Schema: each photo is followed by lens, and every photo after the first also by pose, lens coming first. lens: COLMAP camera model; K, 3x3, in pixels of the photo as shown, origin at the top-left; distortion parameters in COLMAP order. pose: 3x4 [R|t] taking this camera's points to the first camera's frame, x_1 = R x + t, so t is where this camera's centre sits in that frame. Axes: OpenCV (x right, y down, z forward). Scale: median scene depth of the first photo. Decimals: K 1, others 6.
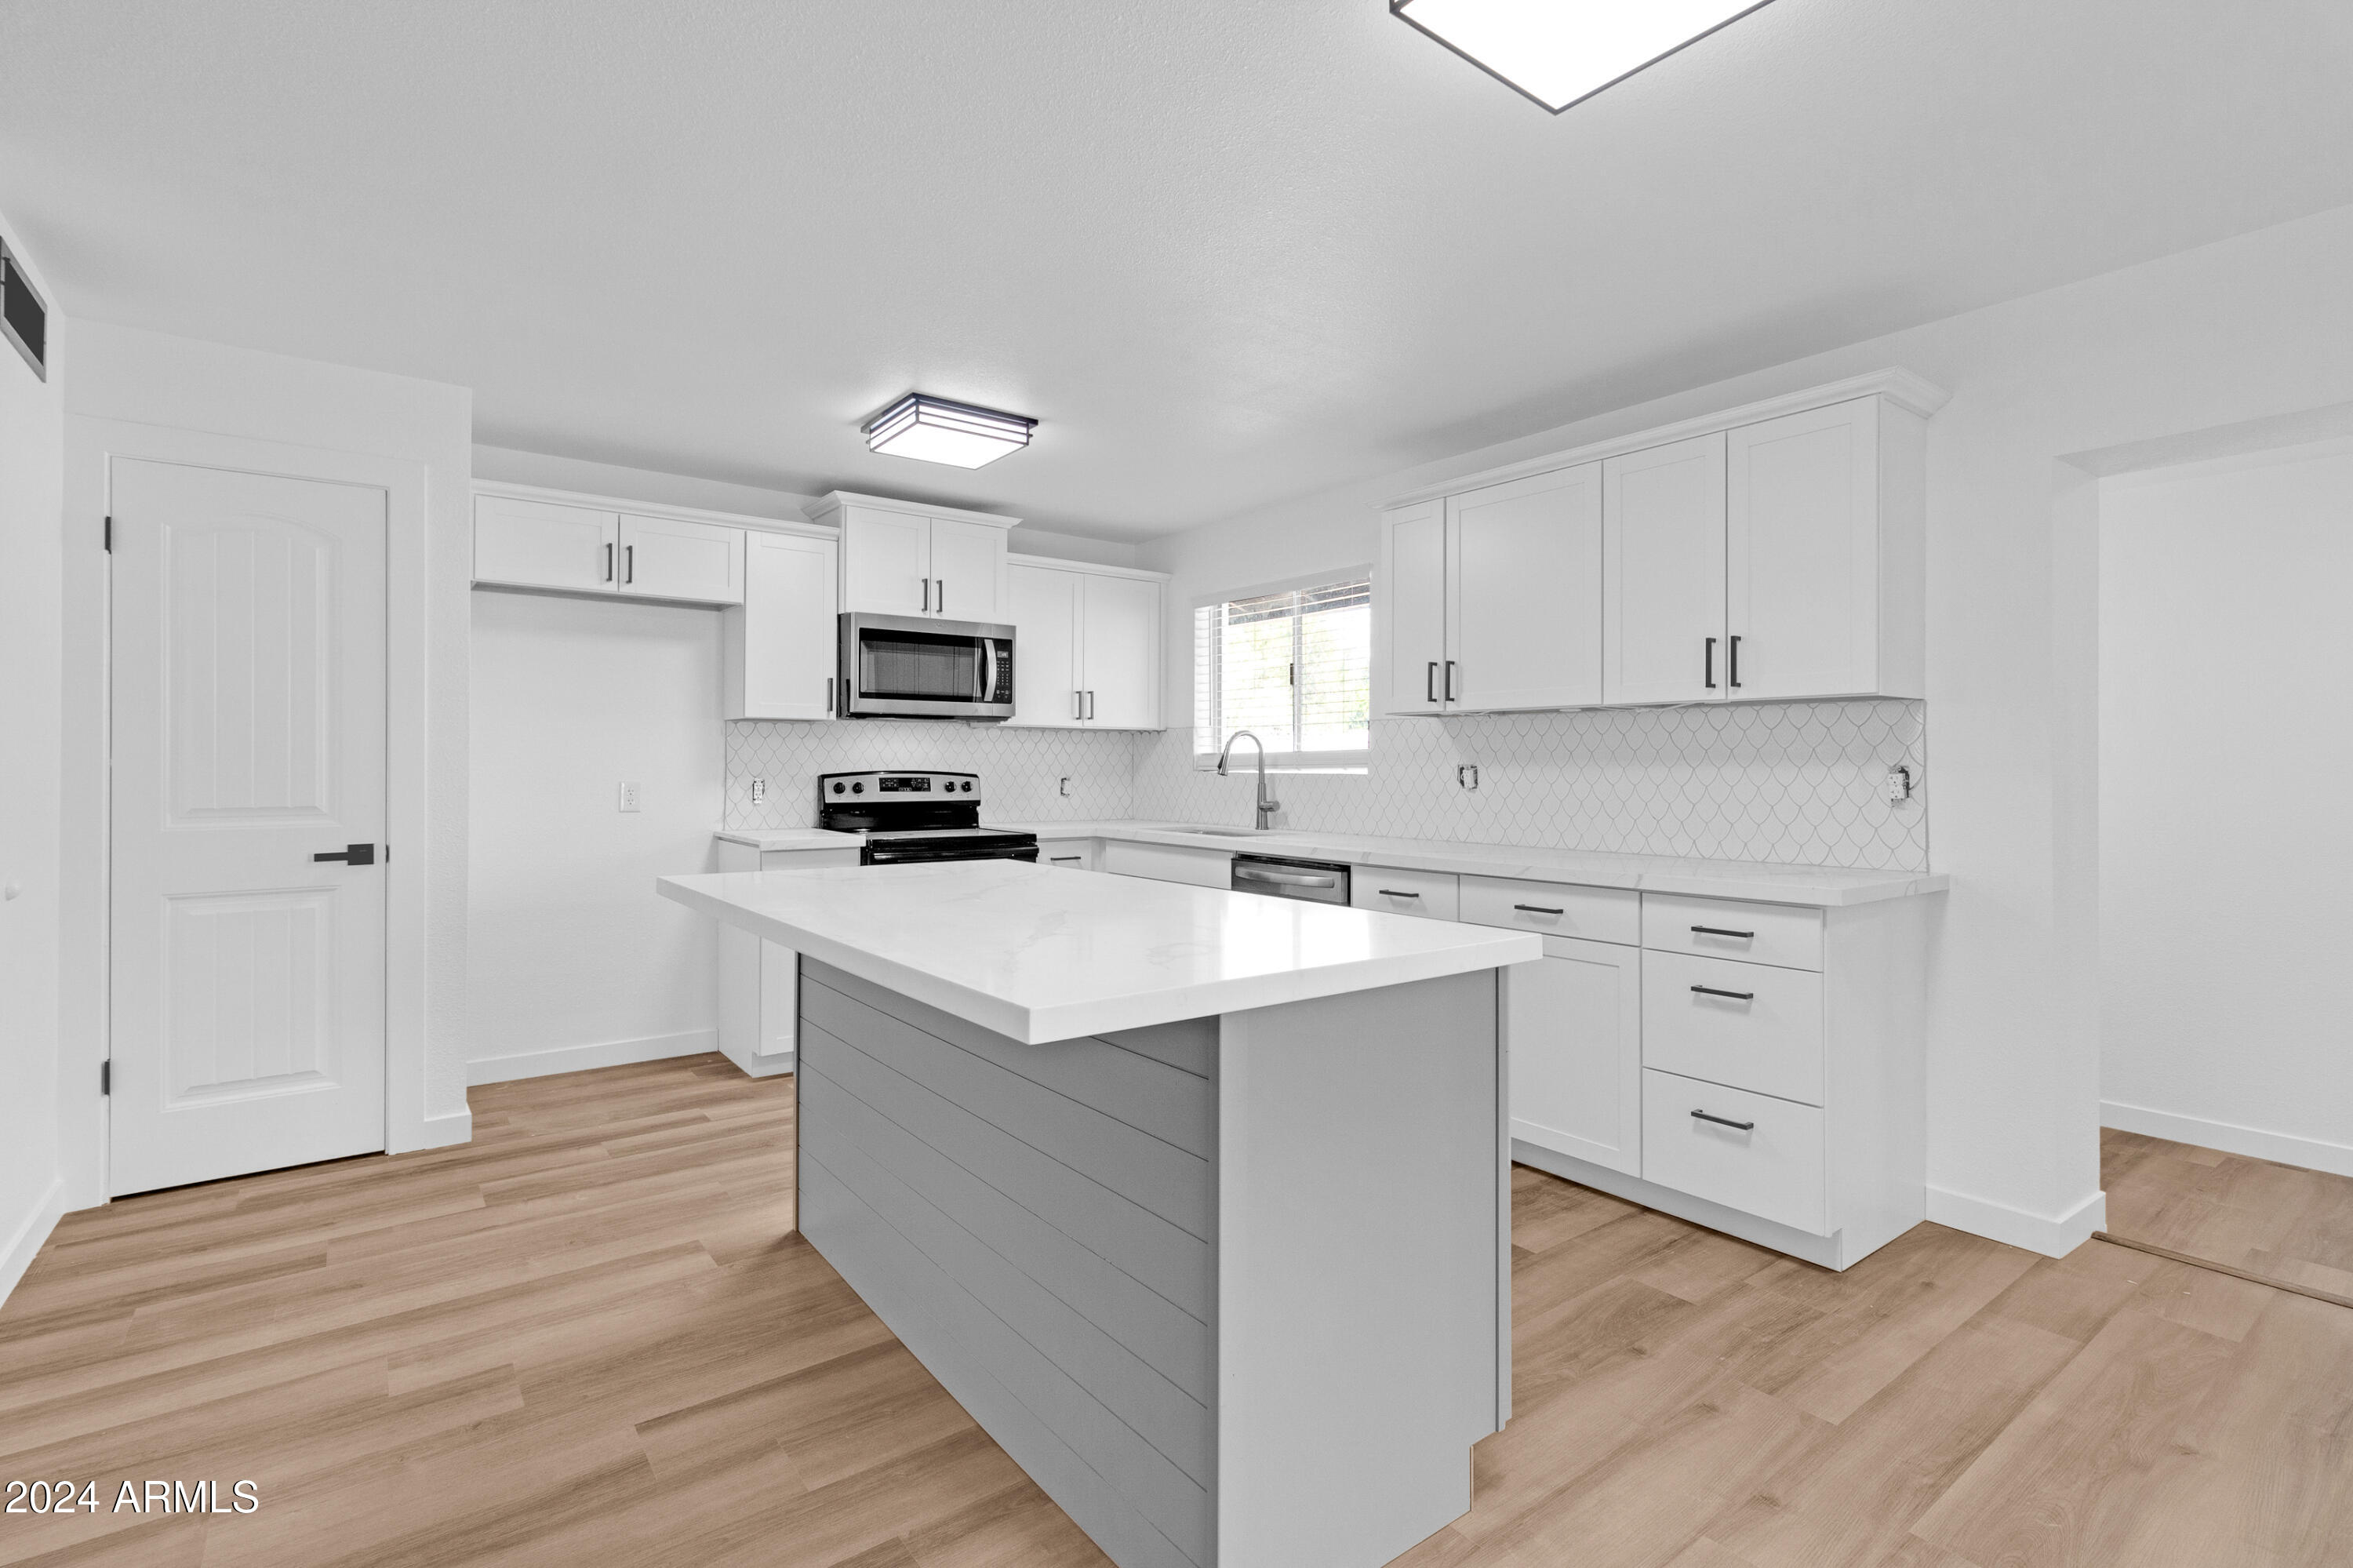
lens RADIAL K [[1084.7, 0, 1175.1], [0, 1084.7, 770.6], [0, 0, 1]] dist [0.003438, 0.001155]
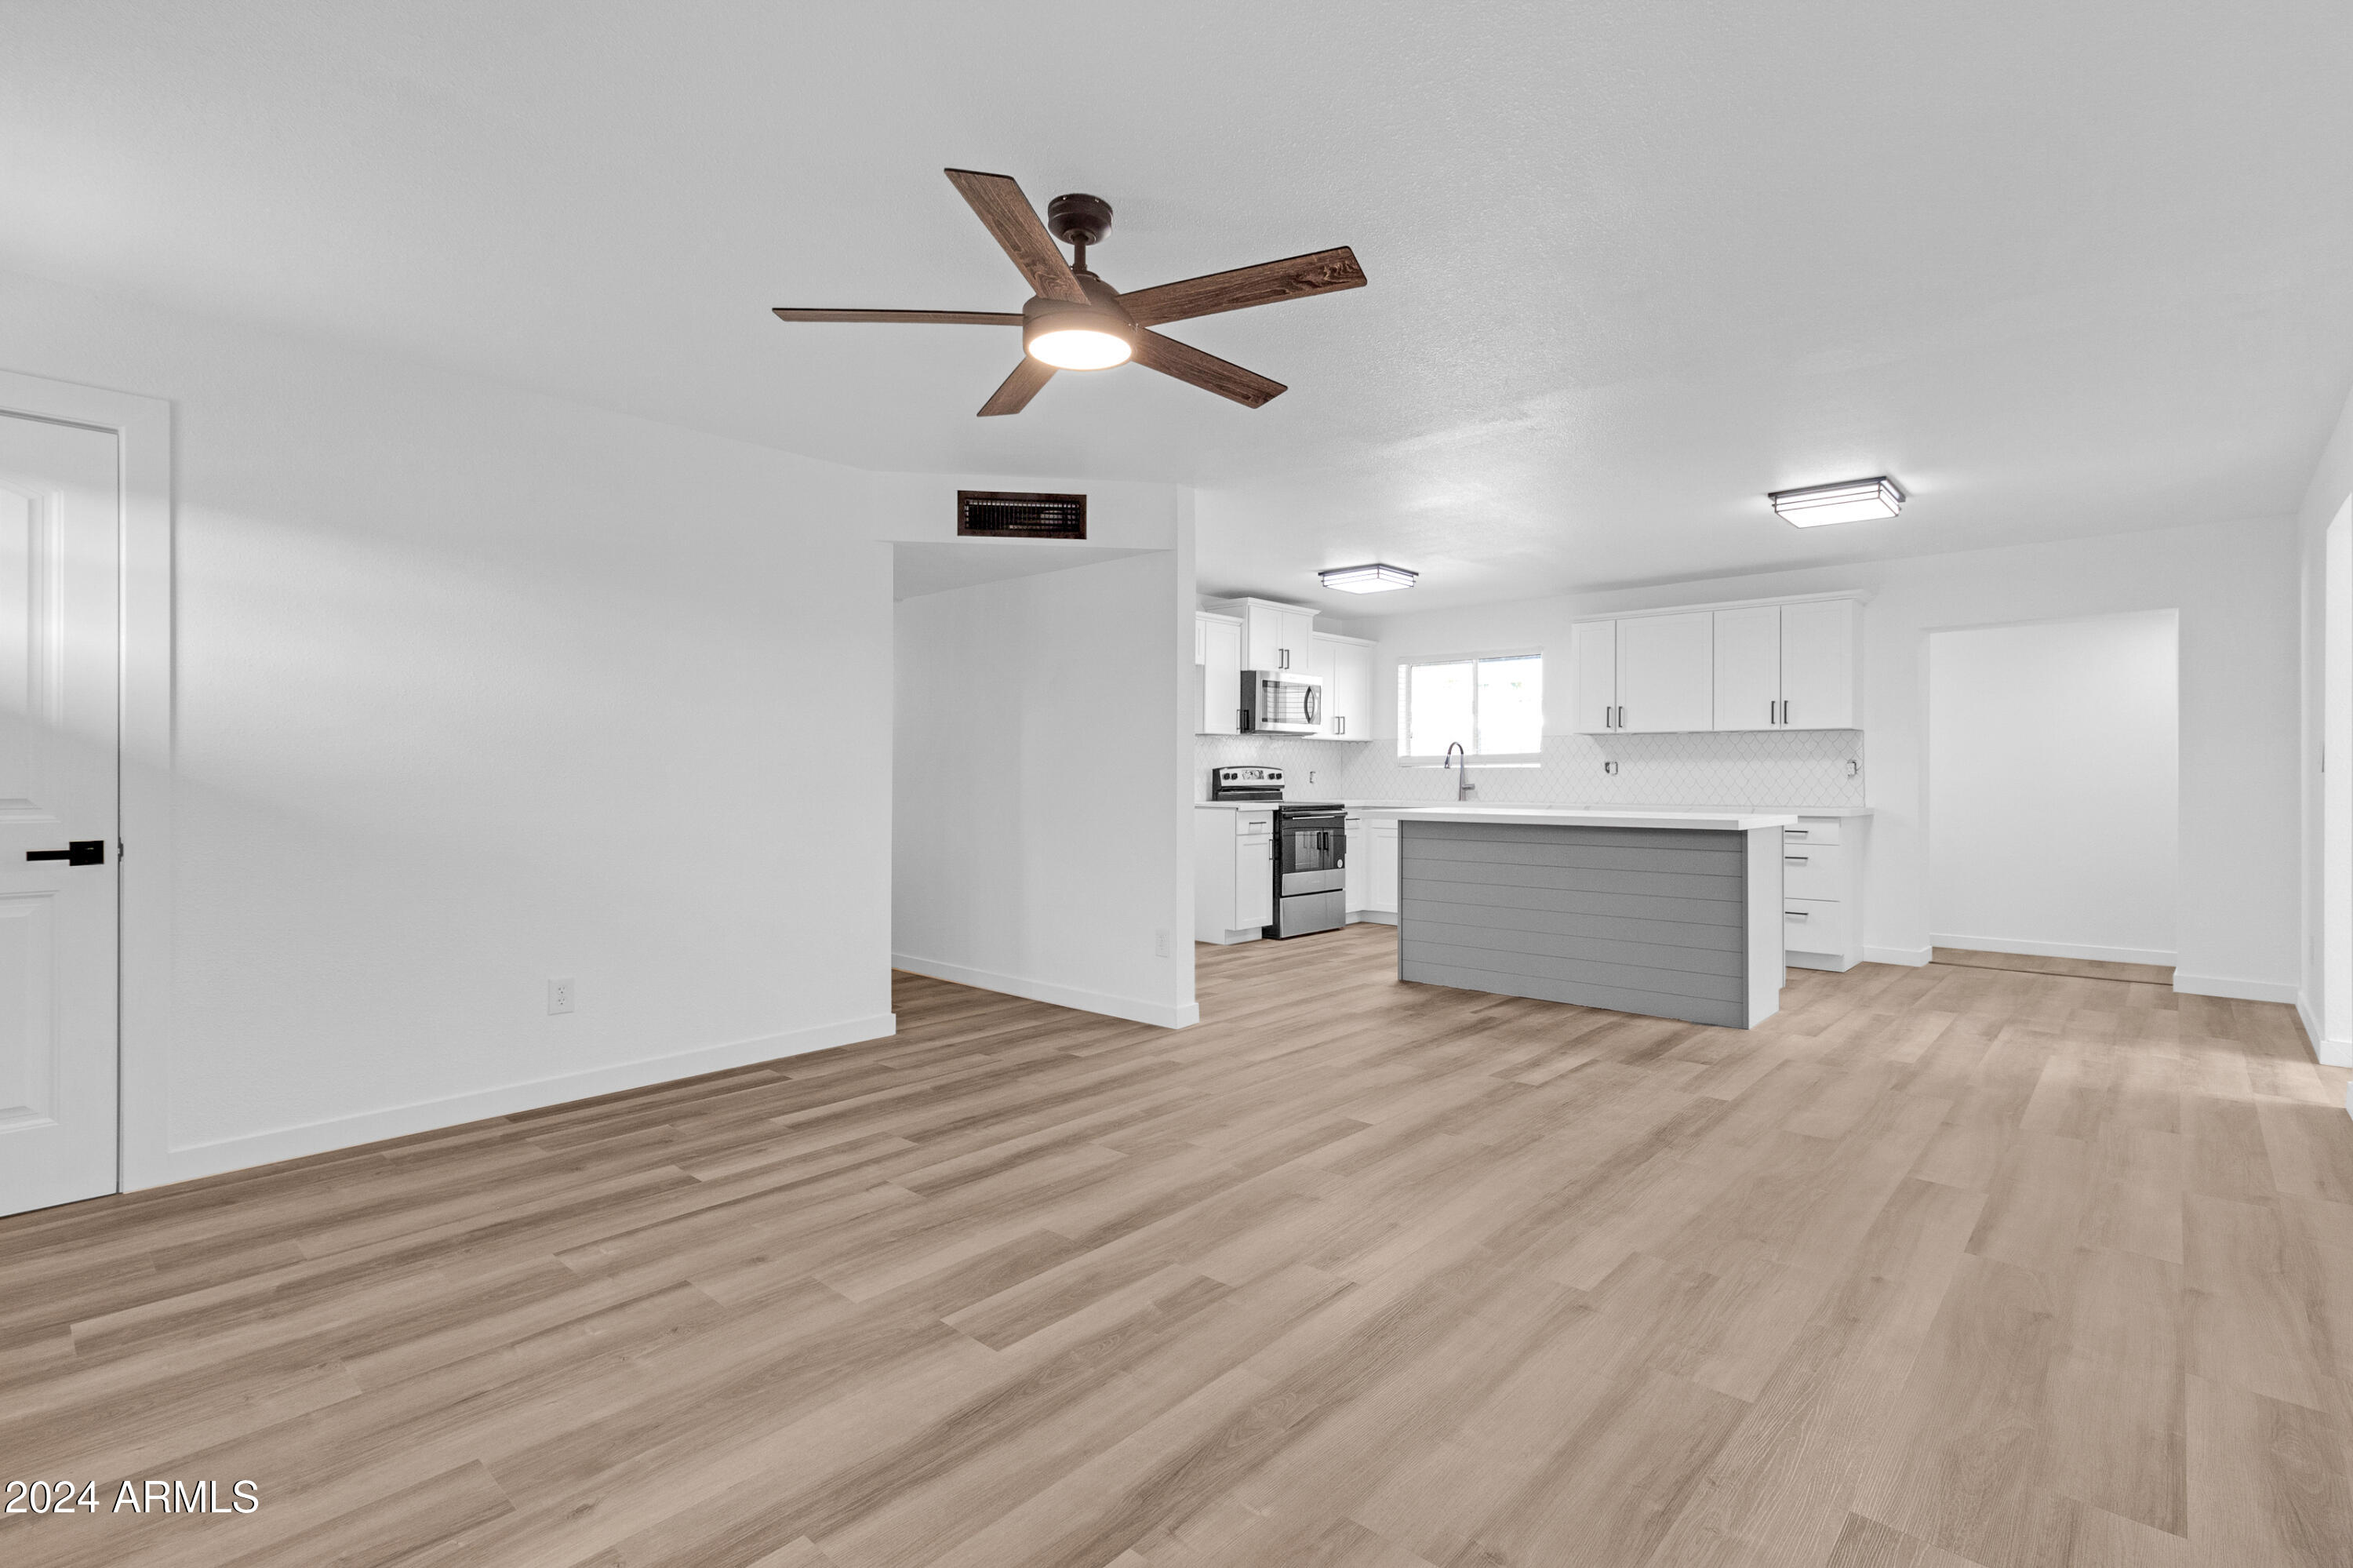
lens RADIAL K [[1084.7, 0, 1171.5], [0, 1084.7, 778.0], [0, 0, 1]] dist [0.003438, 0.001155]
pose [[0.982852, -0.002226, 0.184380, -0.732444], [0.002199, 0.999998, 0.000352, 0.018860], [-0.184381, 0.000059, 0.982855, -0.614242]]
